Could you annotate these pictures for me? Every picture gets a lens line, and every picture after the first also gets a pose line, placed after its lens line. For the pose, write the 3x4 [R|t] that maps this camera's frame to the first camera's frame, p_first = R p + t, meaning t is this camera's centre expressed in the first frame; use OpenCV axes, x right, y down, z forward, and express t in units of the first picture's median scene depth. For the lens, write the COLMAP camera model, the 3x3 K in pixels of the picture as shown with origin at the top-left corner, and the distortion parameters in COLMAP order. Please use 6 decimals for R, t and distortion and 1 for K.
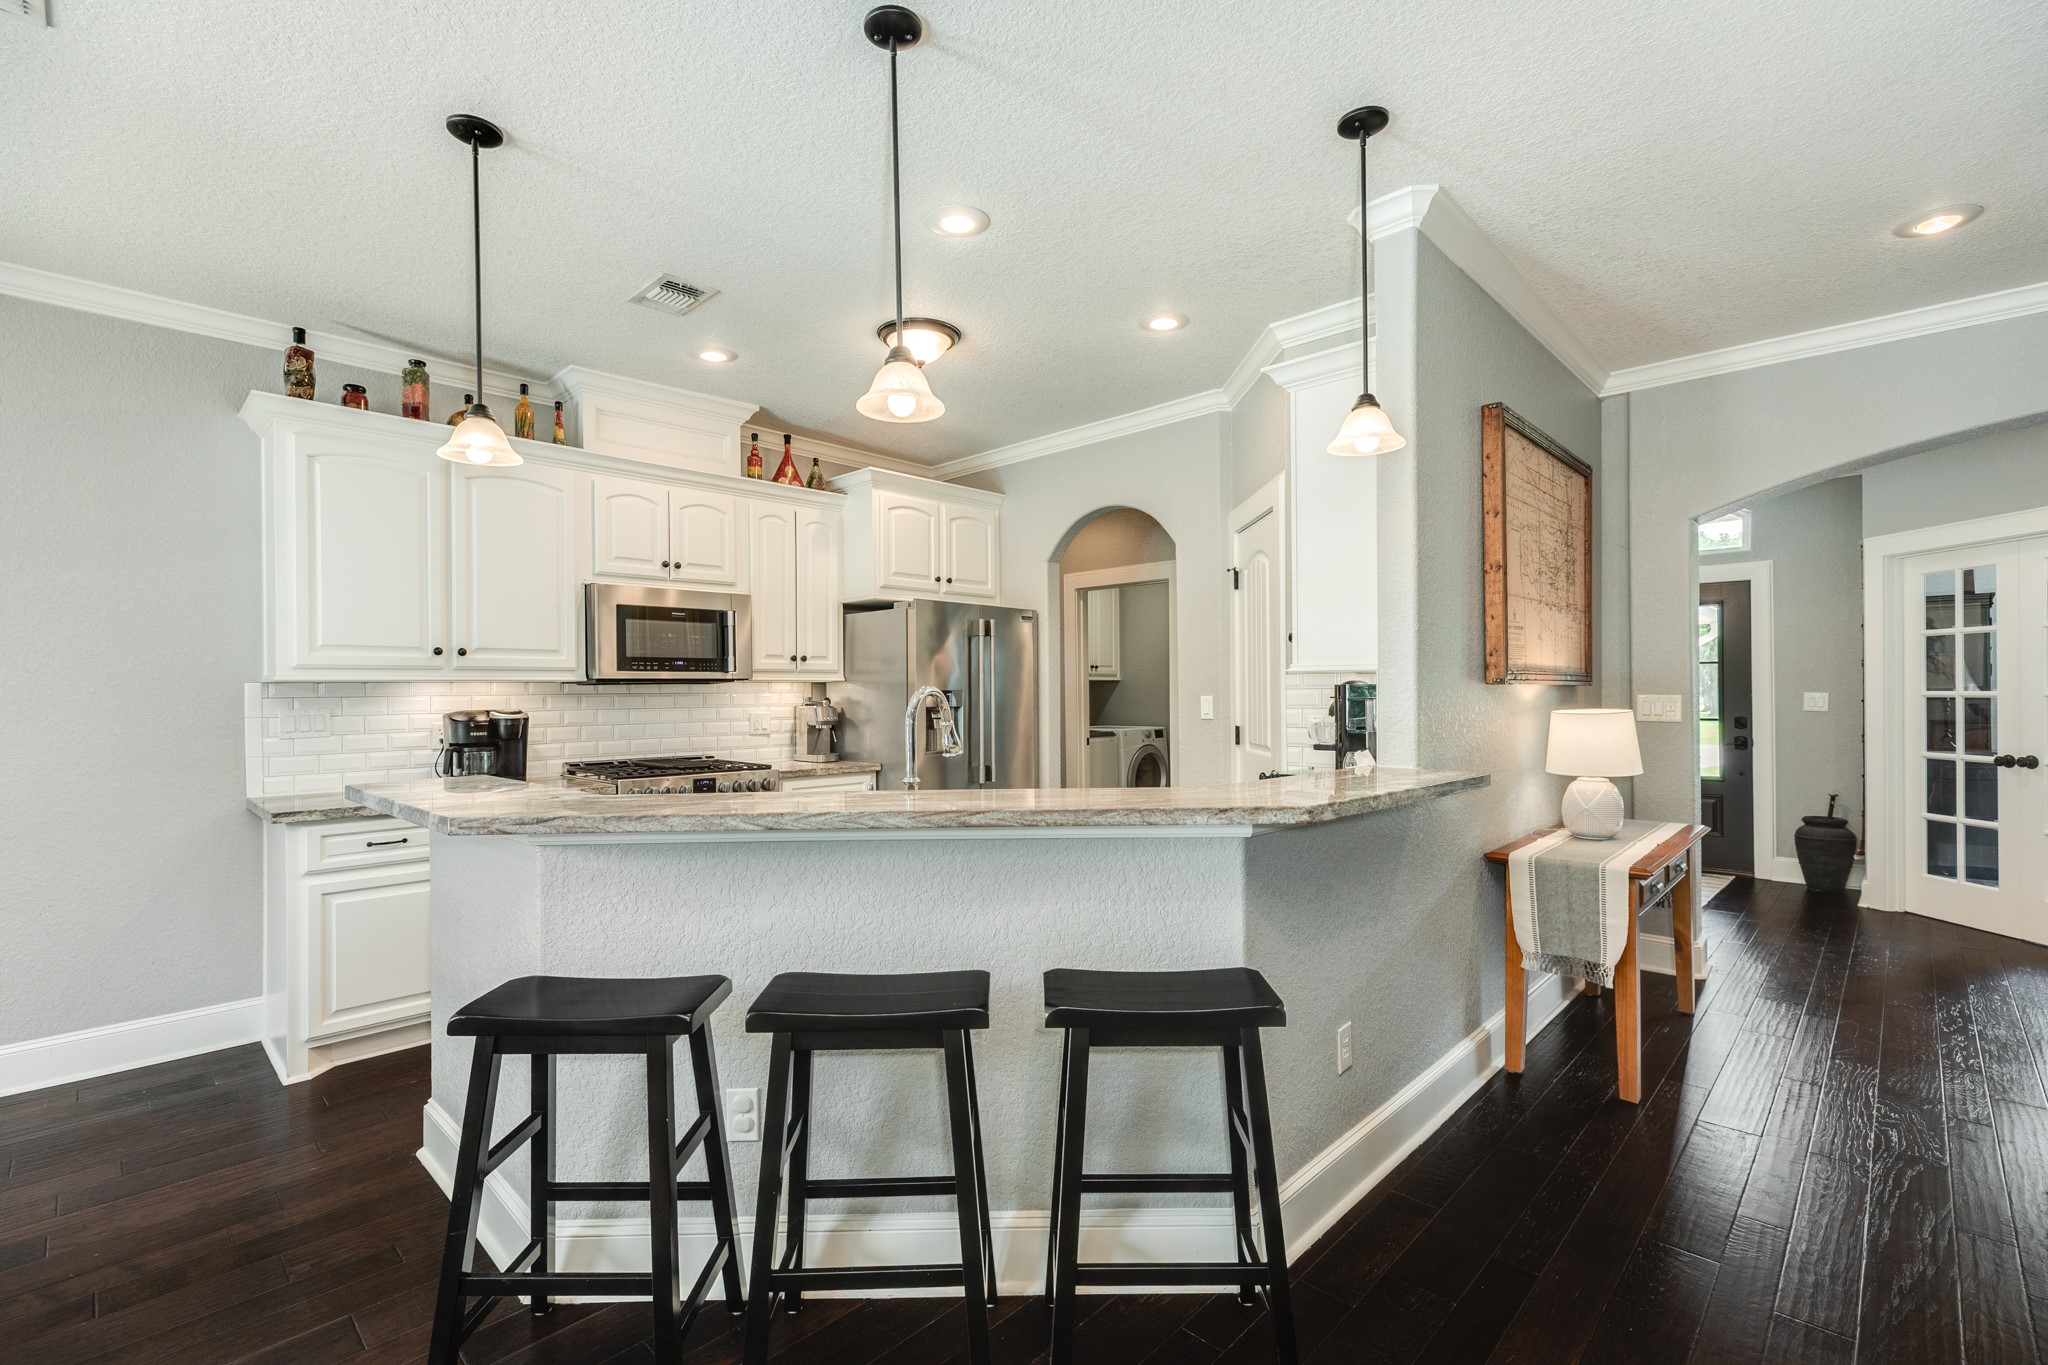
lens RADIAL K [[873.7, 0, 1018.5], [0, 873.7, 684.7], [0, 0, 1]] dist [-0.005880, -0.000307]
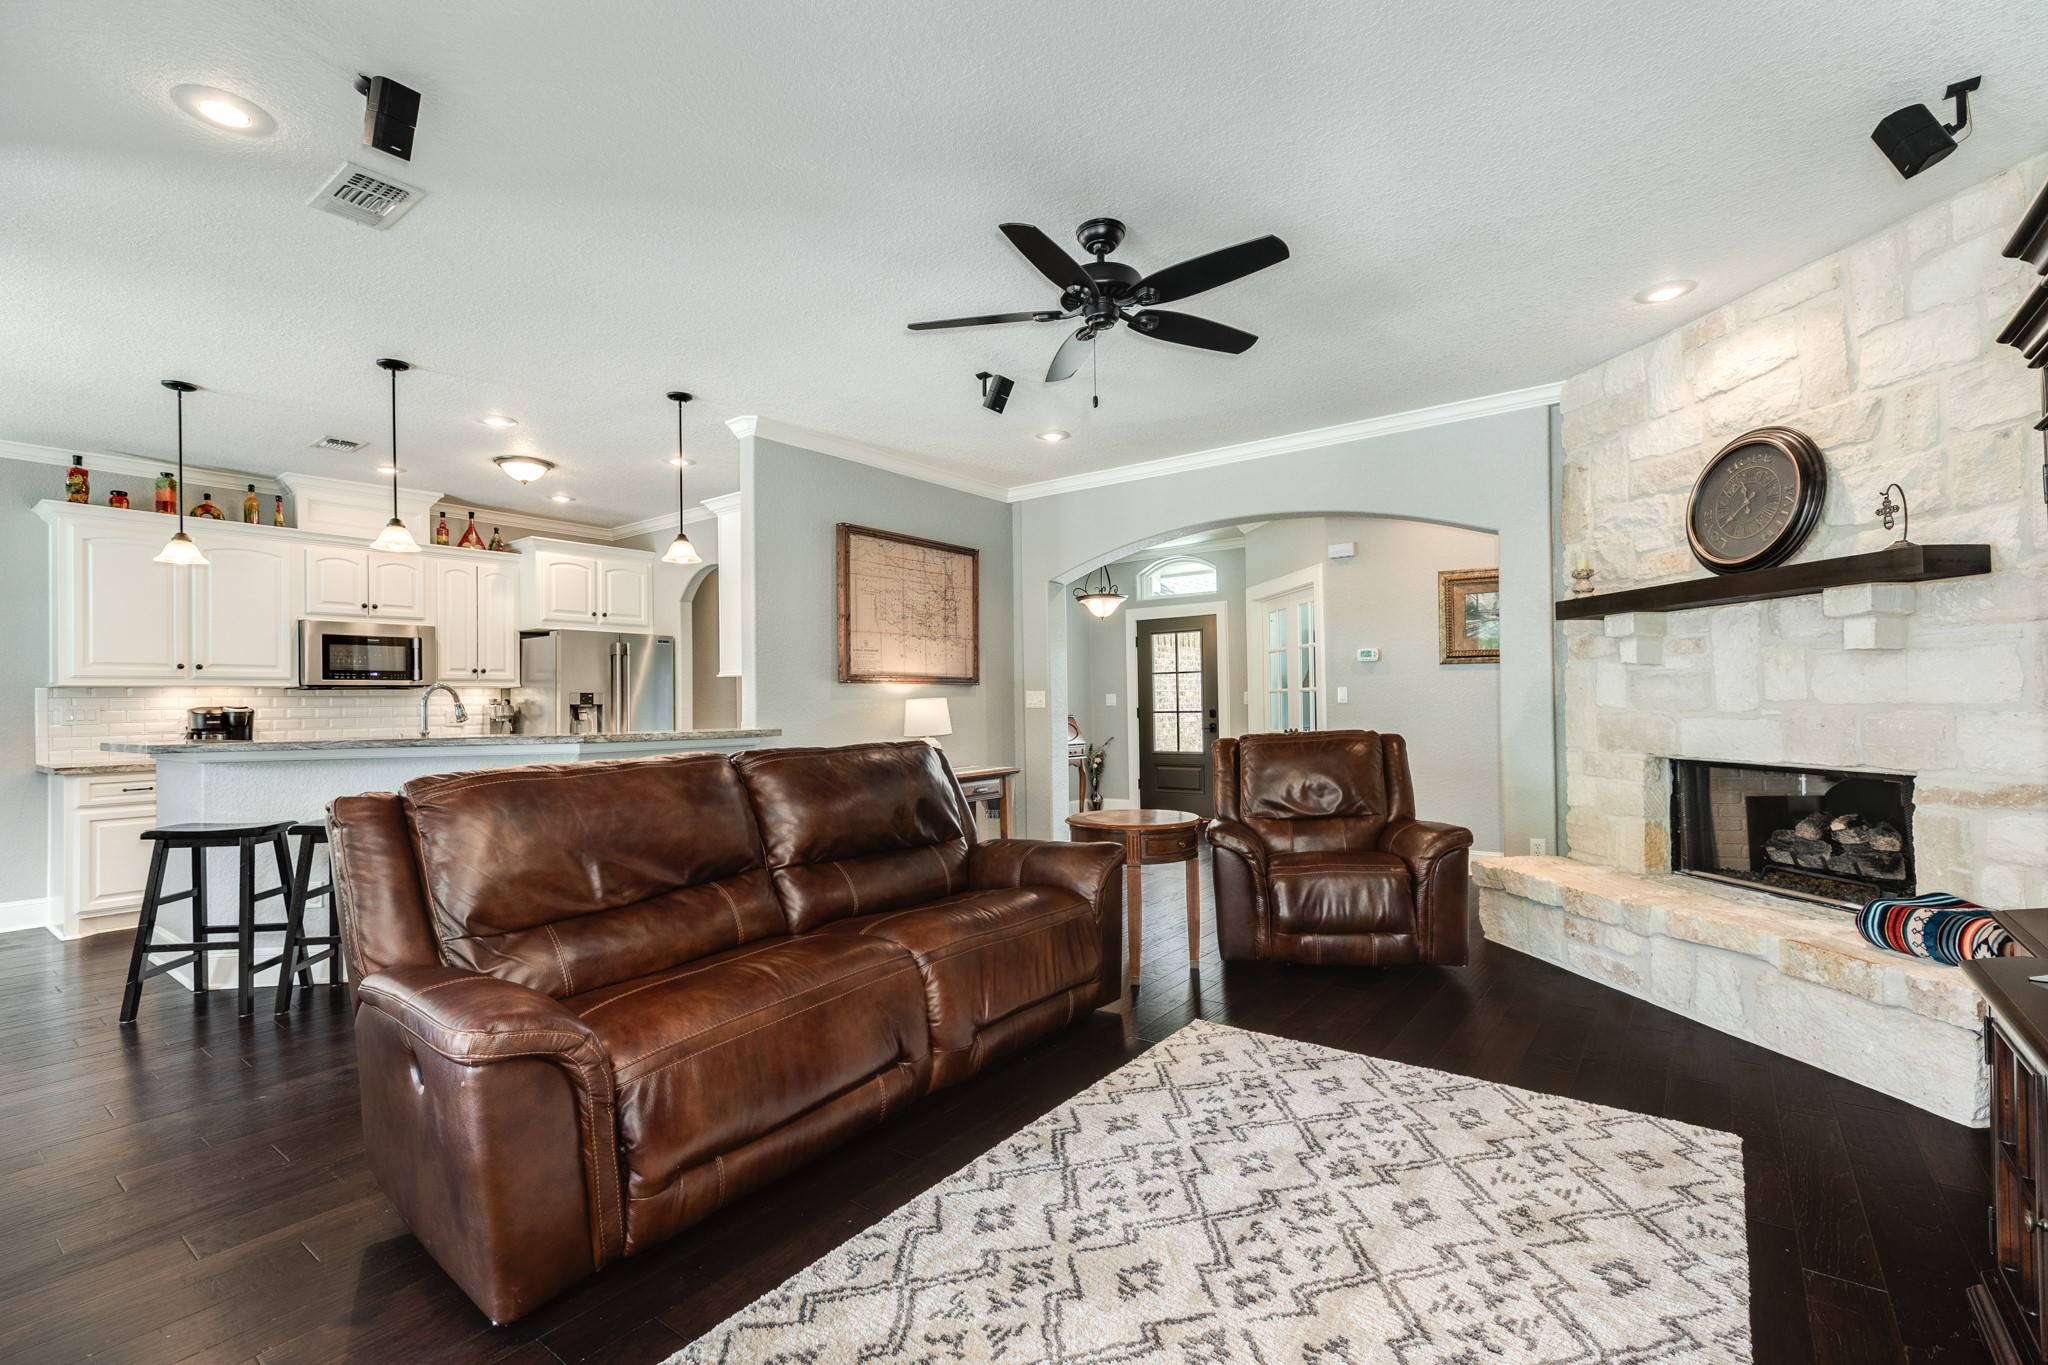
lens RADIAL K [[873.7, 0, 1024.6], [0, 873.7, 685.2], [0, 0, 1]] dist [-0.005880, -0.000307]
pose [[0.991710, -0.005957, 0.128357, 0.524603], [0.008005, 0.999849, -0.015443, 0.025978], [-0.128246, 0.016342, 0.991608, -0.602418]]
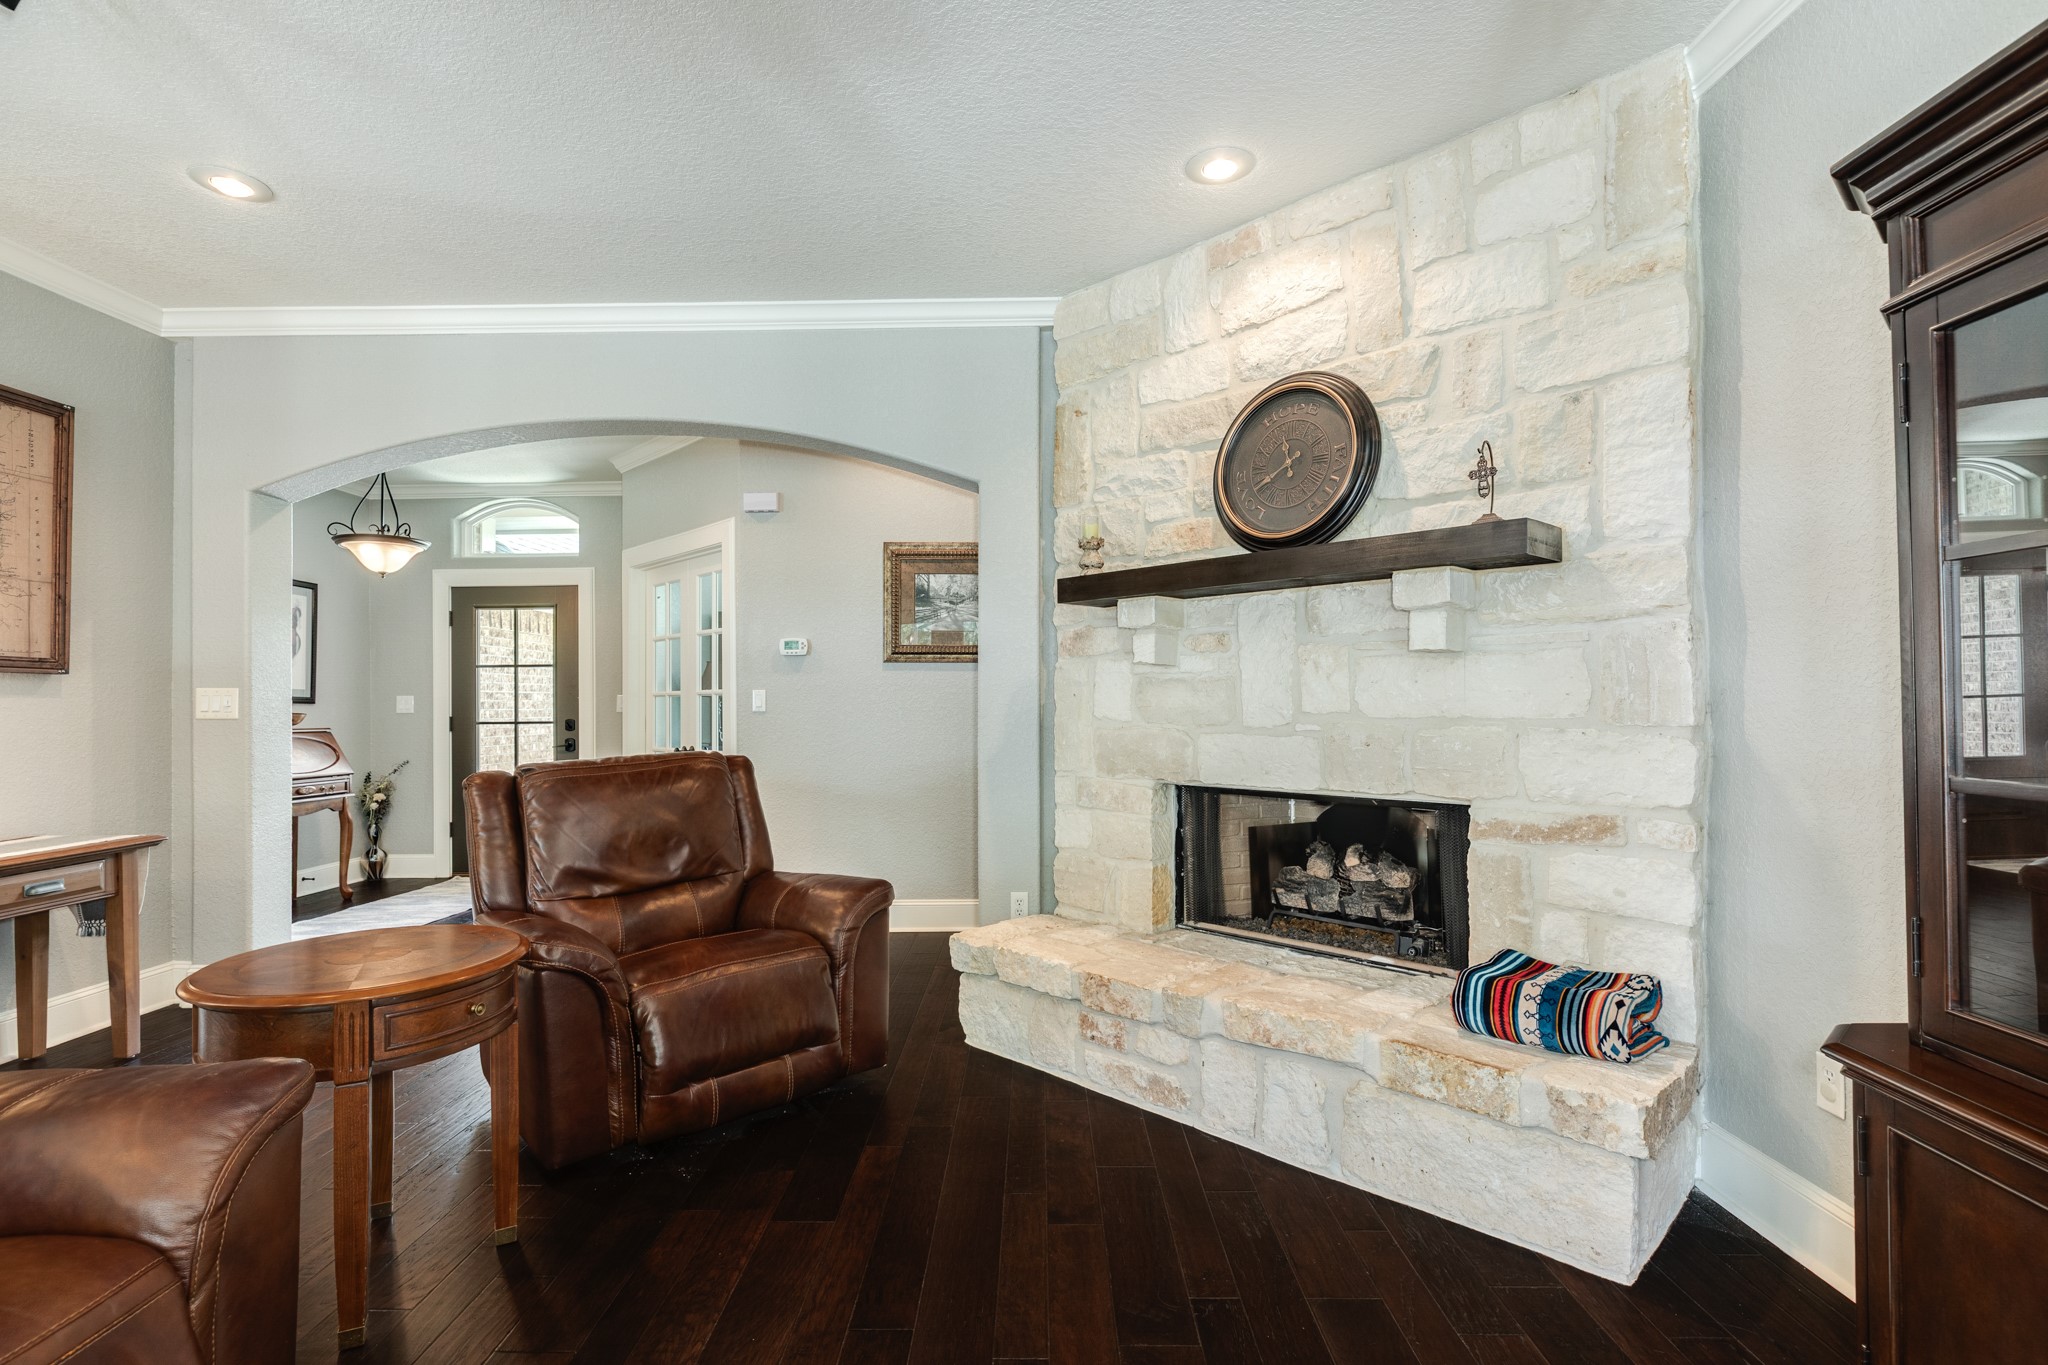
lens RADIAL K [[1006.3, 0, 1027.2], [0, 1006.3, 688.1], [0, 0, 1]] dist [-0.001359, 0.000794]
pose [[0.722680, 0.009355, 0.691119, 0.642967], [-0.000276, 0.999912, -0.013246, 0.024808], [-0.691182, 0.009382, 0.722620, -0.295815]]
